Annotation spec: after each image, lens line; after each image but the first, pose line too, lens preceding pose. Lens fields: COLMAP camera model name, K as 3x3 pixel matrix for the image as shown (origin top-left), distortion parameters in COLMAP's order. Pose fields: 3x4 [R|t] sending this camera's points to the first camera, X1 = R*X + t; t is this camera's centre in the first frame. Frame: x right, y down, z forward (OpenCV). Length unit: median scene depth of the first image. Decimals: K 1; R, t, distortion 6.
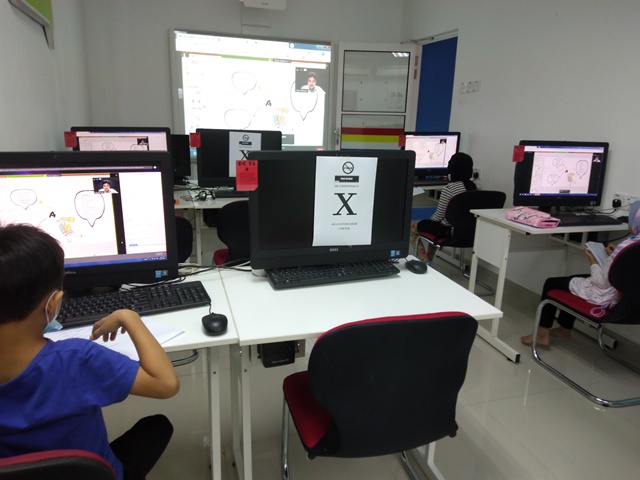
lens RADIAL K [[475.4, 0, 315.8], [0, 475.4, 253.0], [0, 0, 1]] dist [0.066539, -0.062839]
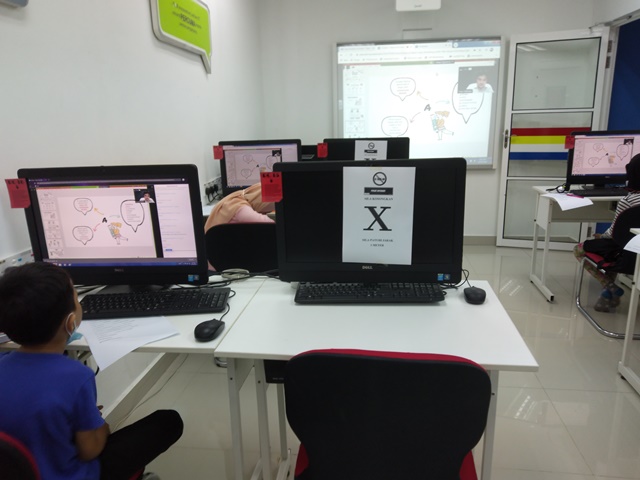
lens RADIAL K [[475.4, 0, 305.5], [0, 475.4, 248.7], [0, 0, 1]] dist [0.066539, -0.062839]
pose [[0.910949, 0.059877, -0.408151, 0.156265], [-0.068098, 0.997663, -0.005628, -0.015372], [0.406860, 0.032921, 0.912897, 0.056498]]
